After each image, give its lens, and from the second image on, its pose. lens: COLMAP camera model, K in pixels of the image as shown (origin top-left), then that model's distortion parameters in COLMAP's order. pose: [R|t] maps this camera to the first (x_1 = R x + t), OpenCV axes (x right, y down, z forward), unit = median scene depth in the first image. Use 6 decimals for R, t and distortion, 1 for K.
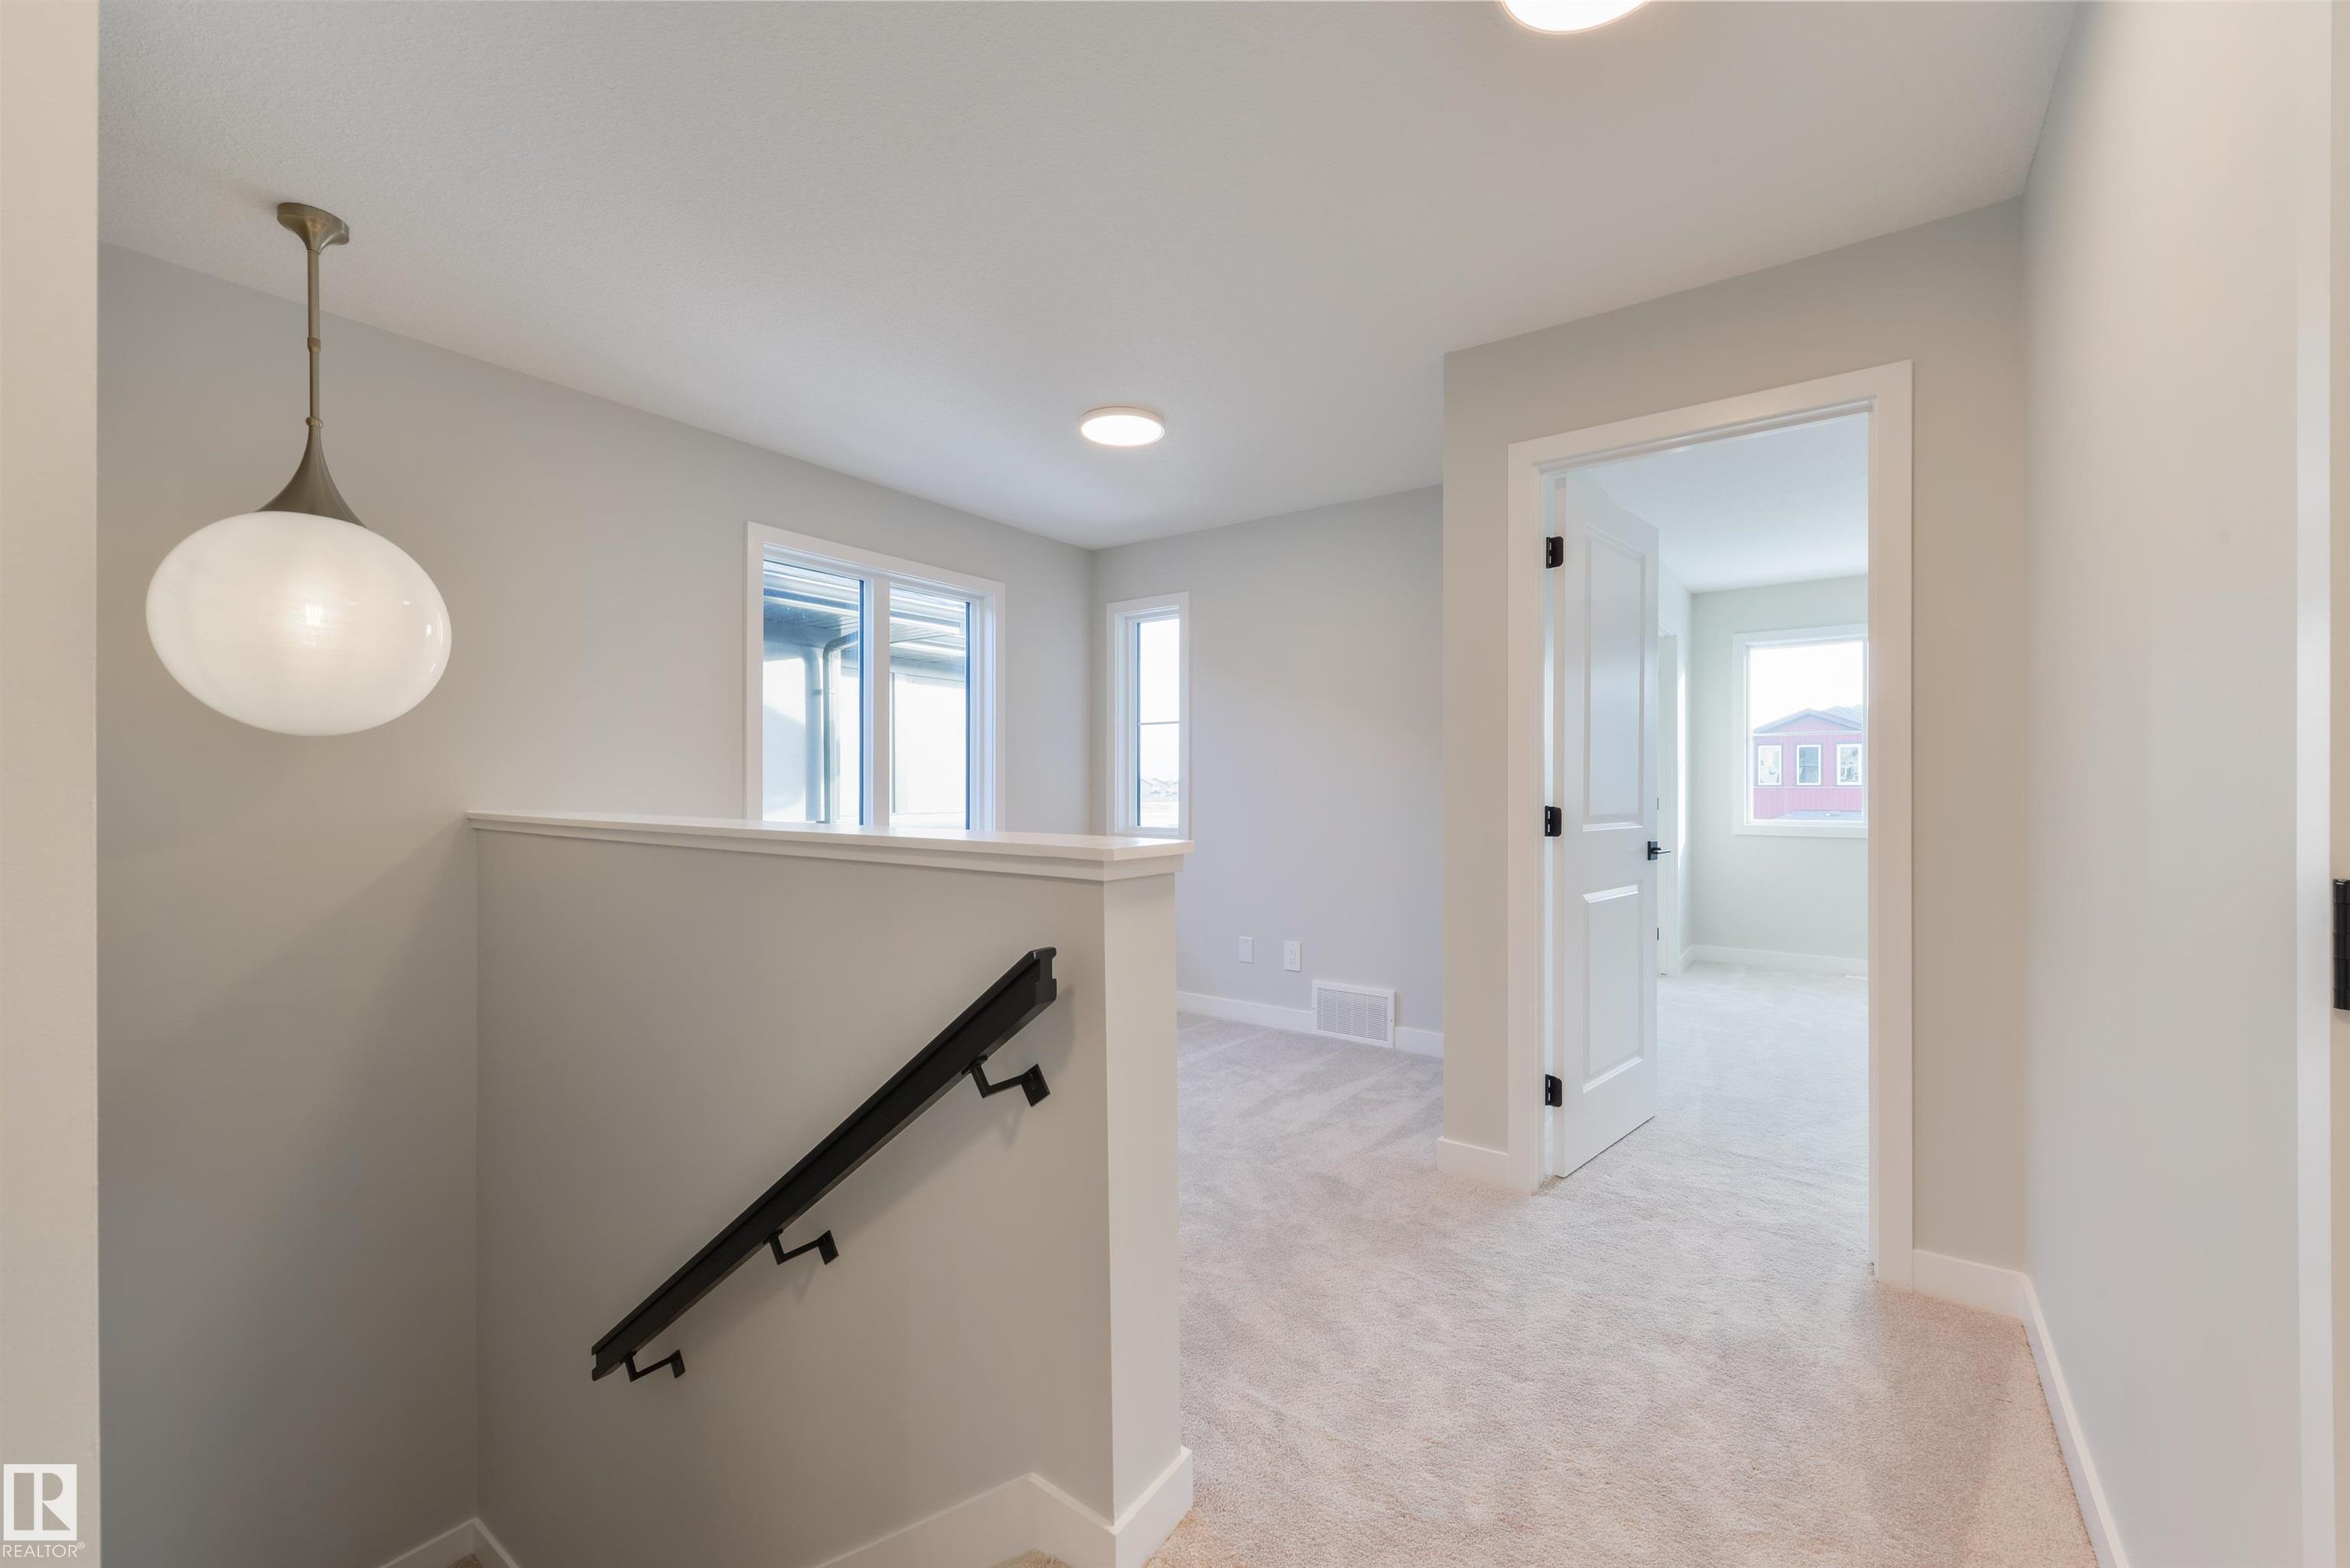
lens RADIAL K [[919.3, 0, 1200.5], [0, 919.3, 781.7], [0, 0, 1]] dist [0.002150, 0.000118]
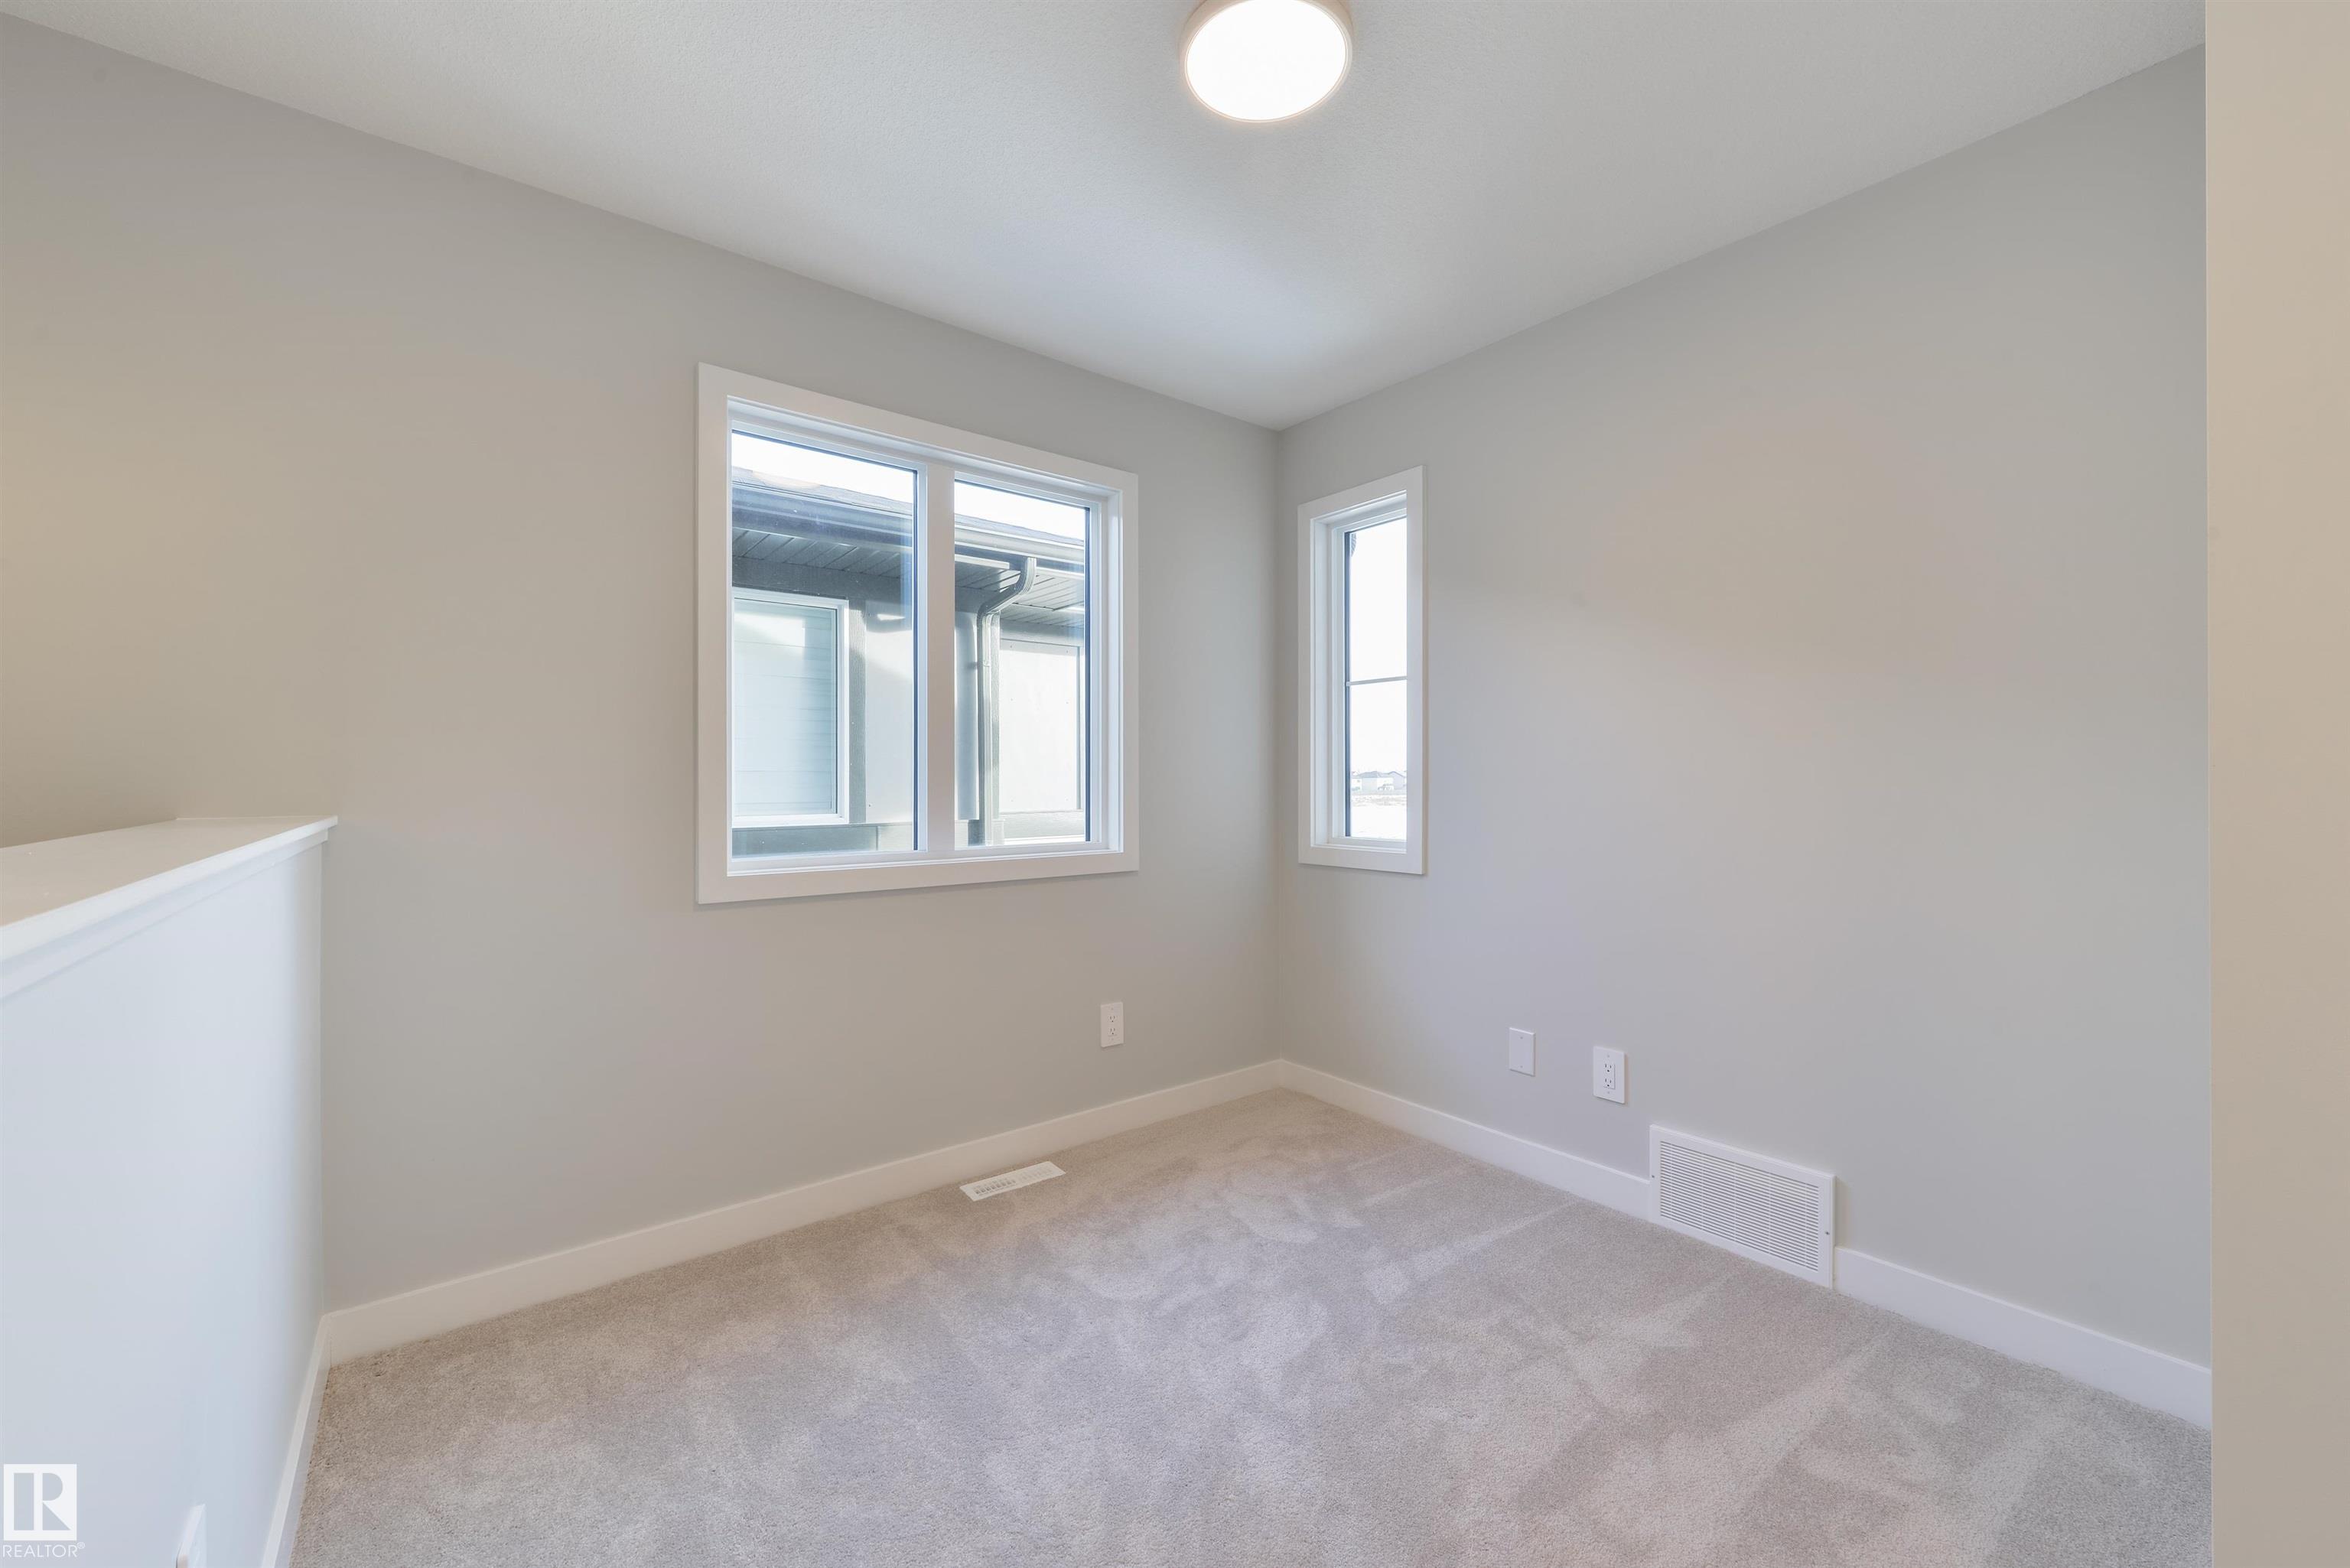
lens RADIAL K [[919.3, 0, 1200.5], [0, 919.3, 781.7], [0, 0, 1]] dist [0.002150, 0.000118]
pose [[0.963466, -0.003924, -0.267803, 0.010856], [0.005727, 0.999966, 0.005951, 0.004811], [0.267771, -0.007267, 0.963455, 0.425902]]
